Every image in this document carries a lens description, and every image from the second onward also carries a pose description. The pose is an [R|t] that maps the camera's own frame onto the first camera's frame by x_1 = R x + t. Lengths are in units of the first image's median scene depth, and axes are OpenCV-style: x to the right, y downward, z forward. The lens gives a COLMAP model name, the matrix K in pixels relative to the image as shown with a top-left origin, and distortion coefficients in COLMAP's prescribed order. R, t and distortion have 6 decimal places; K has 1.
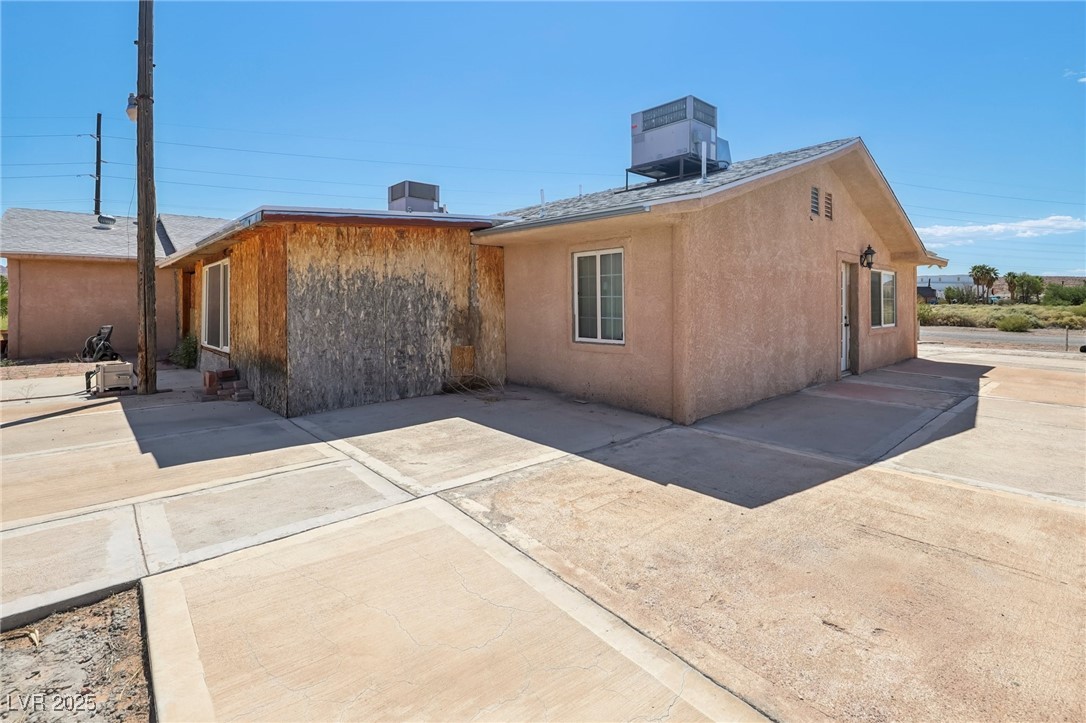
lens RADIAL K [[522.3, 0, 543.4], [0, 522.3, 312.1], [0, 0, 1]] dist [-0.021945, -0.000252]
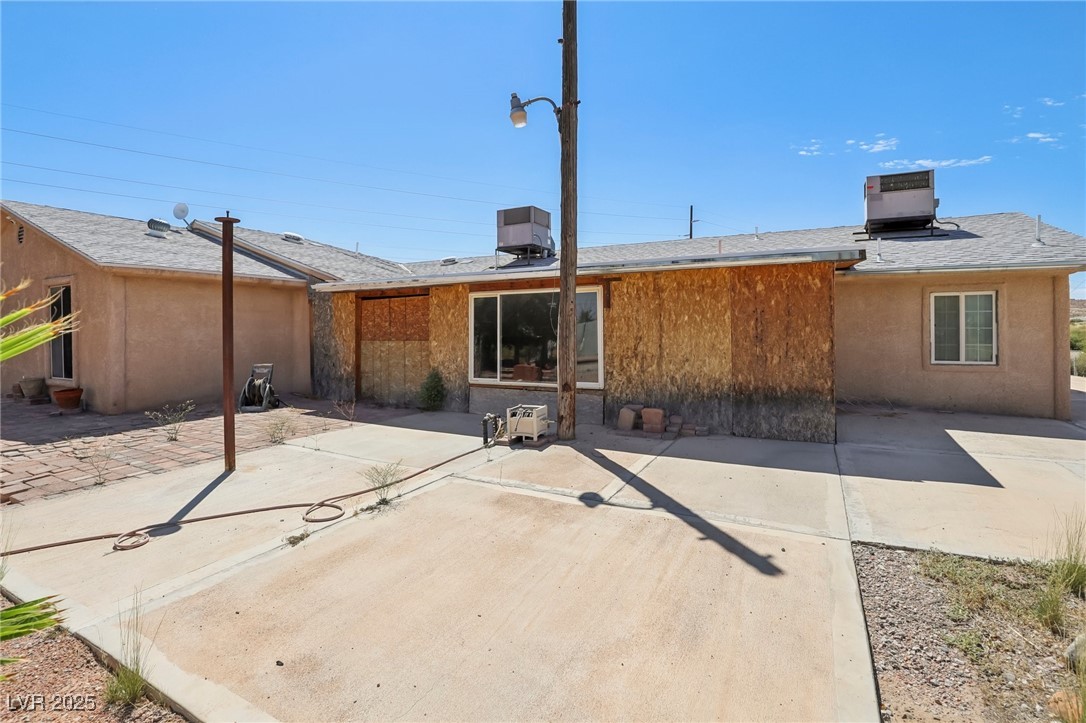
lens RADIAL K [[526.8, 0, 545.5], [0, 526.8, 339.0], [0, 0, 1]] dist [-0.020328, 0.000205]
pose [[0.934717, -0.010372, 0.355240, -0.996534], [0.010346, 0.999945, 0.001972, -0.012208], [-0.355241, 0.001832, 0.934773, 0.134986]]
